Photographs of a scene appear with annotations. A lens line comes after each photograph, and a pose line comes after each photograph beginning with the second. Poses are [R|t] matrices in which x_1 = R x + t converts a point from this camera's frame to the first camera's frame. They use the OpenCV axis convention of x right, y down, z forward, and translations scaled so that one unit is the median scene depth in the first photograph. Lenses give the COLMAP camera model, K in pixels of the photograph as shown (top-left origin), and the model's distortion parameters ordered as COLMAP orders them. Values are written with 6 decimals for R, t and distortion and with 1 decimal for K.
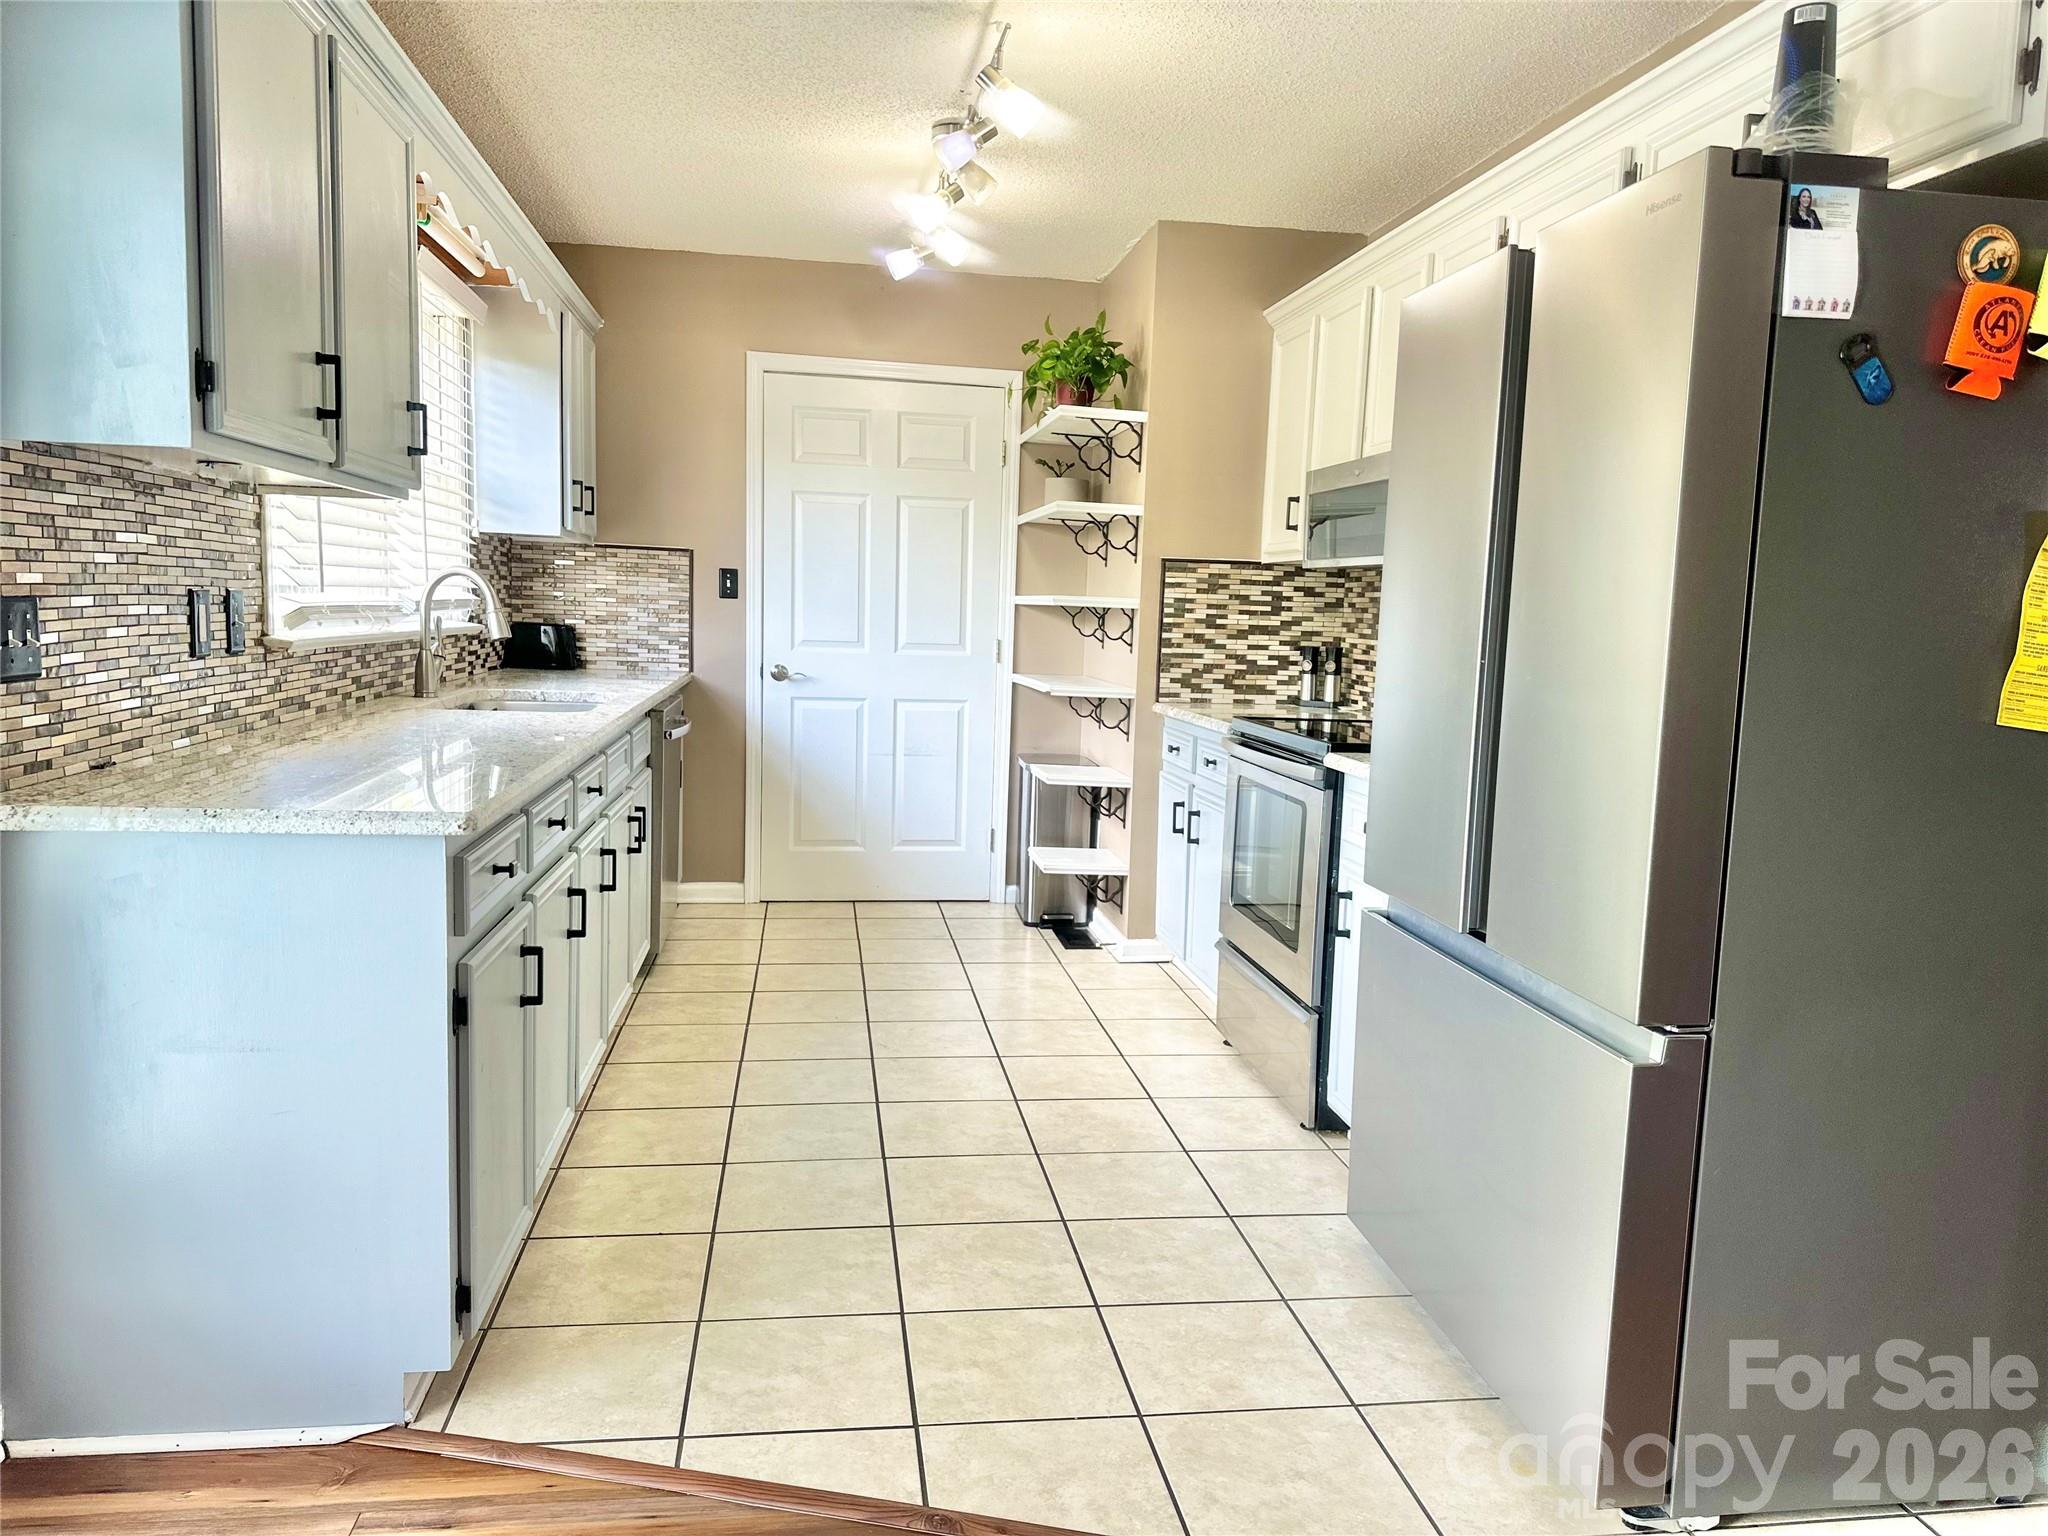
lens RADIAL K [[1441.8, 0, 1022.1], [0, 1441.8, 766.8], [0, 0, 1]] dist [0.069141, -0.010298]
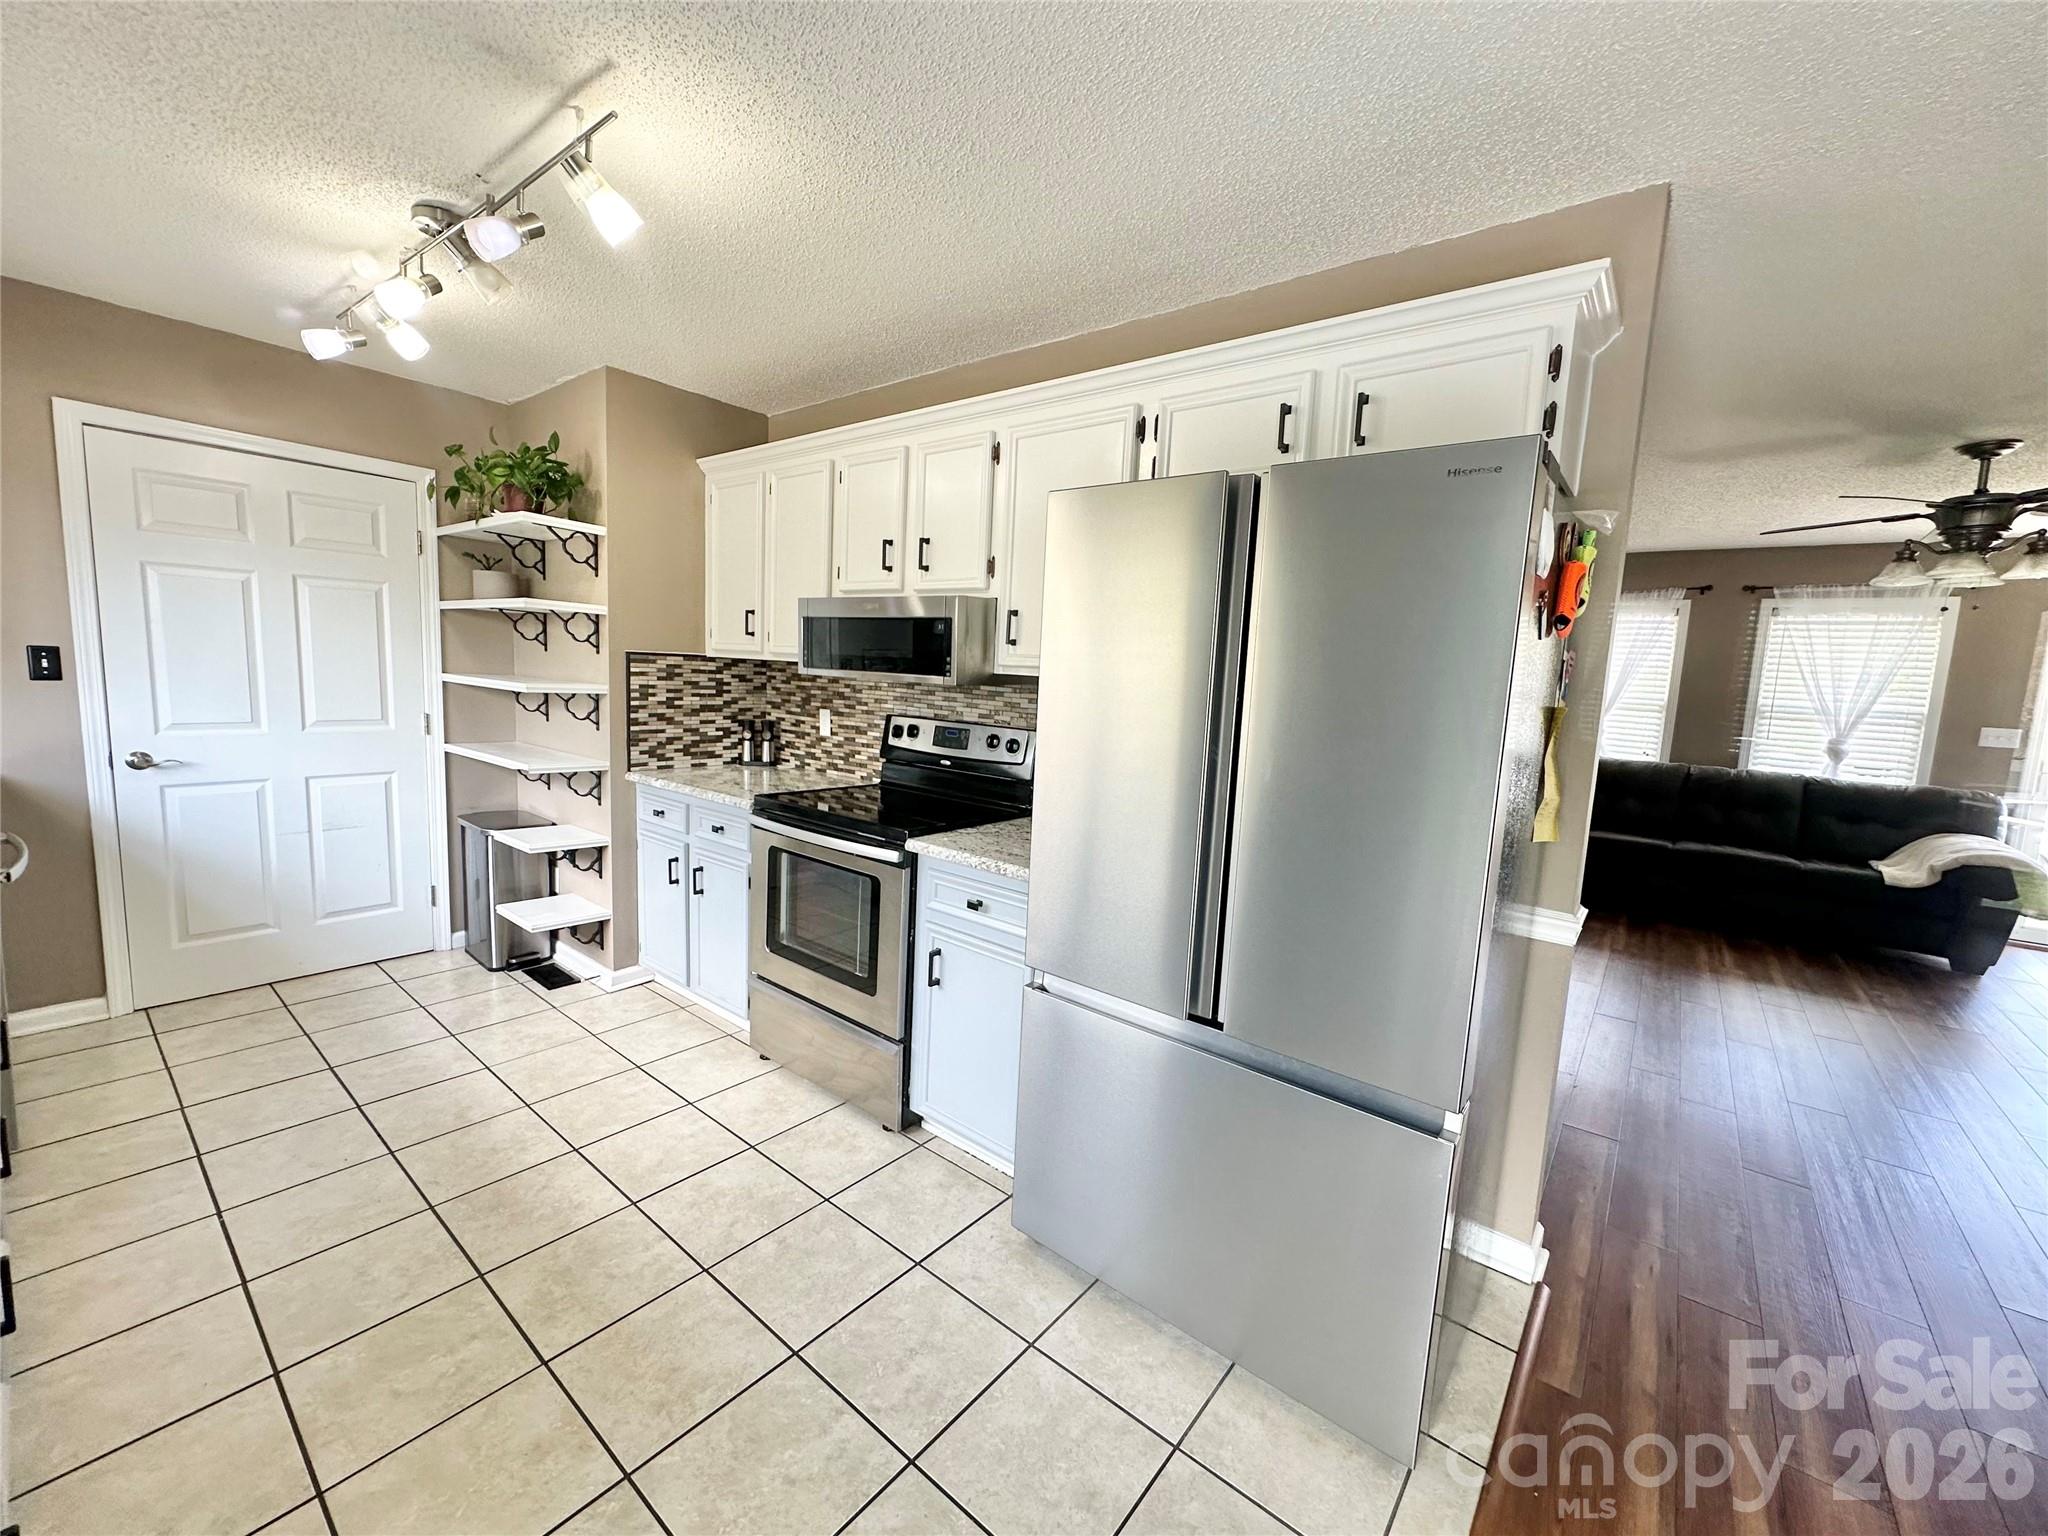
lens RADIAL K [[818.6, 0, 1019.6], [0, 818.6, 760.4], [0, 0, 1]] dist [-0.002534, 0.000425]
pose [[0.733970, -0.075487, 0.674974, -0.125017], [0.053371, 0.997142, 0.053481, -0.072918], [-0.677082, -0.003230, 0.735901, 0.281846]]
